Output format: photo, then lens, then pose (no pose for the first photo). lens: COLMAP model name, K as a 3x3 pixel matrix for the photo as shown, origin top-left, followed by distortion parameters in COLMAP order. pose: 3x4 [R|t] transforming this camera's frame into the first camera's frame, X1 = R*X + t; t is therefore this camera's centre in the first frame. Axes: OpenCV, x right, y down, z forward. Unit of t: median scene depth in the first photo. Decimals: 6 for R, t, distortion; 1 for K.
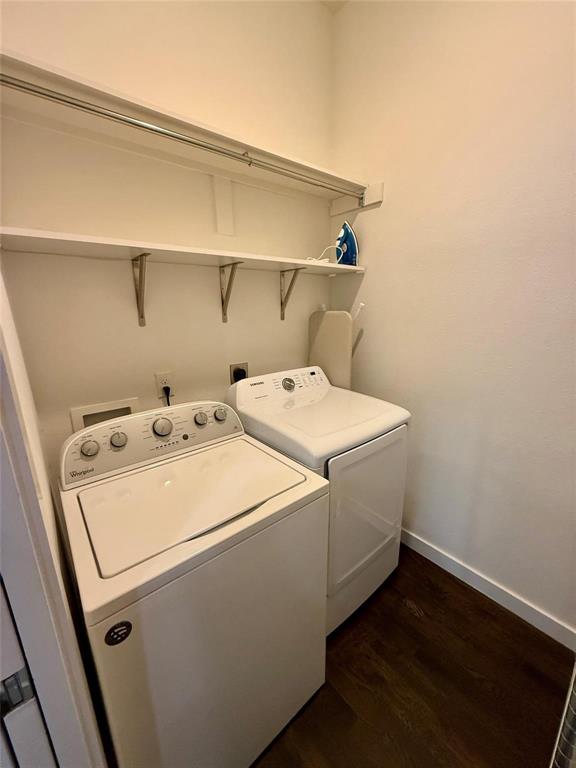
lens RADIAL K [[309.1, 0, 290.4], [0, 309.1, 381.3], [0, 0, 1]] dist [0.000197, 0.000484]
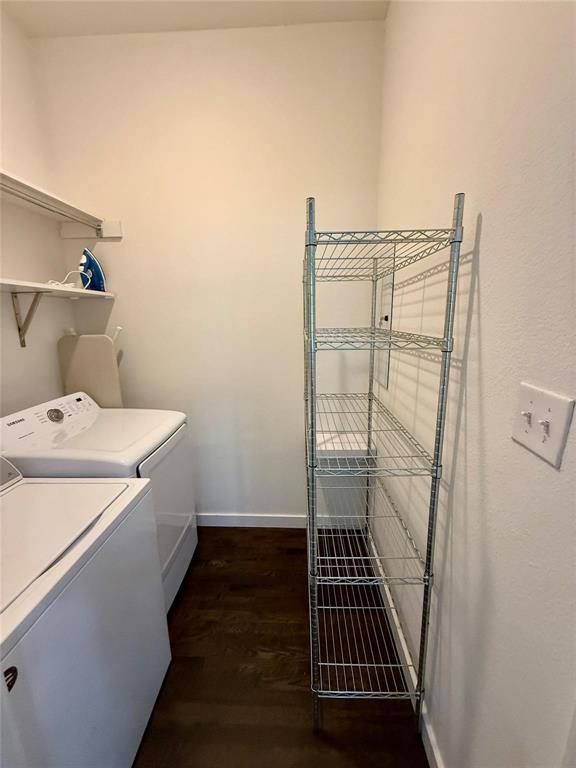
lens RADIAL K [[309.1, 0, 289.1], [0, 309.1, 383.0], [0, 0, 1]] dist [0.000197, 0.000484]
pose [[0.669581, -0.155502, 0.726279, -0.187051], [0.187090, 0.981620, 0.037688, 0.009607], [-0.718790, 0.110644, 0.686366, -0.143403]]
